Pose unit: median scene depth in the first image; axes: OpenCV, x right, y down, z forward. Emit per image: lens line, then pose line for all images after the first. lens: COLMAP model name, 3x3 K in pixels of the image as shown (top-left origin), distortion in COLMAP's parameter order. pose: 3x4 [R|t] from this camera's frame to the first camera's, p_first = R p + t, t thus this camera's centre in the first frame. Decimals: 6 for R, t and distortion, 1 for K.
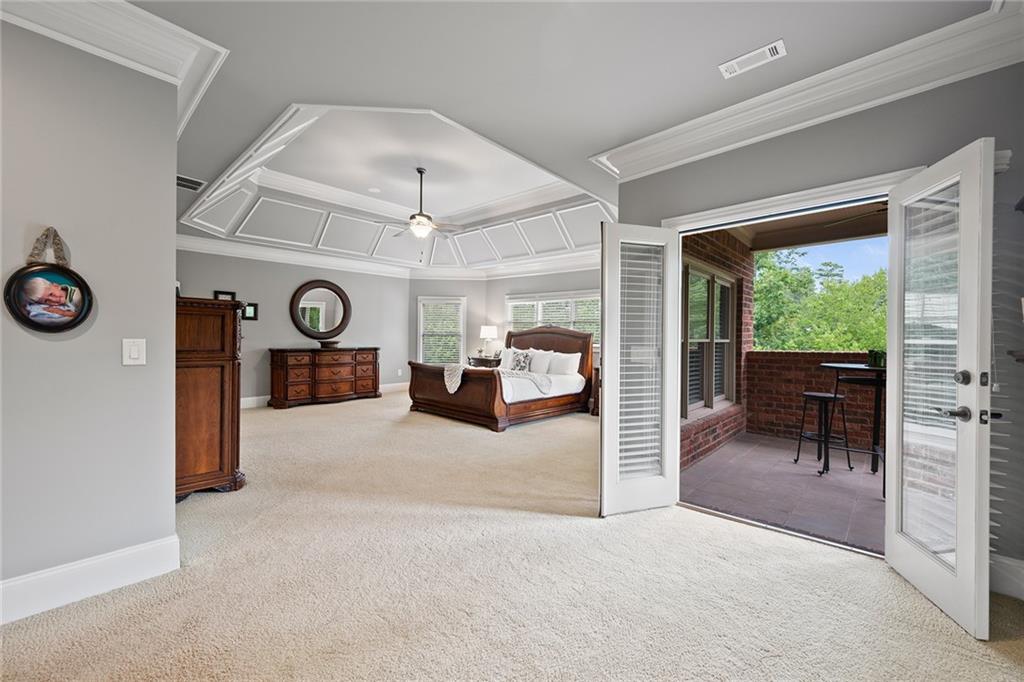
lens RADIAL K [[409.5, 0, 514.8], [0, 409.5, 336.5], [0, 0, 1]] dist [-0.010564, -0.000252]
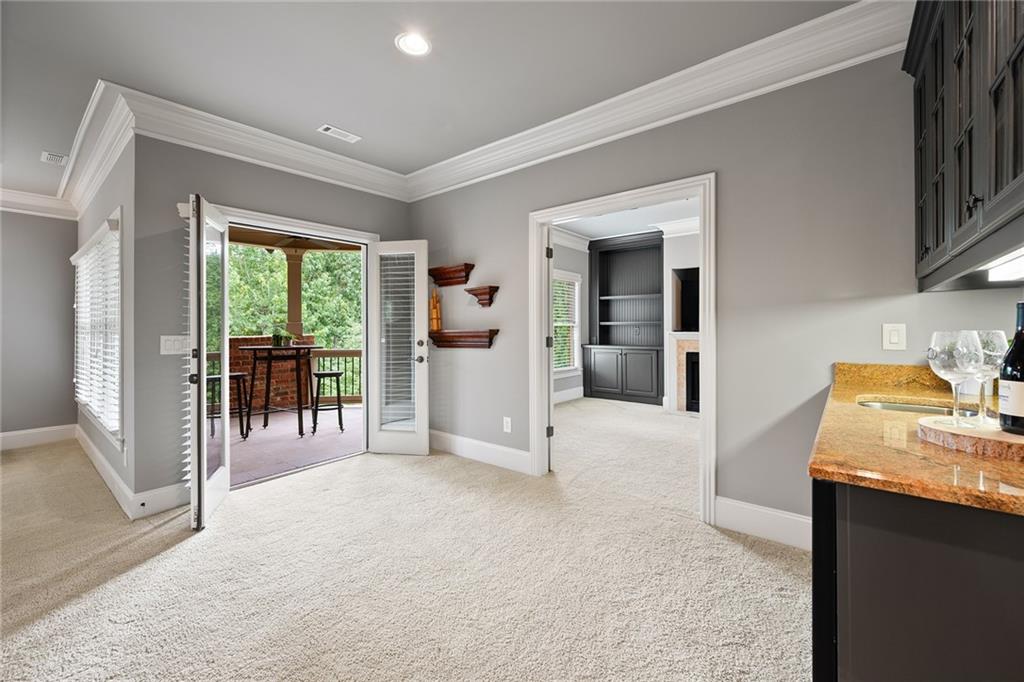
lens RADIAL K [[409.5, 0, 515.5], [0, 409.5, 332.5], [0, 0, 1]] dist [-0.010564, -0.000252]
pose [[-0.055304, -0.020533, 0.998258, -0.847257], [0.007937, 0.999748, 0.021004, -0.000347], [-0.998438, 0.009085, -0.055127, 0.438101]]
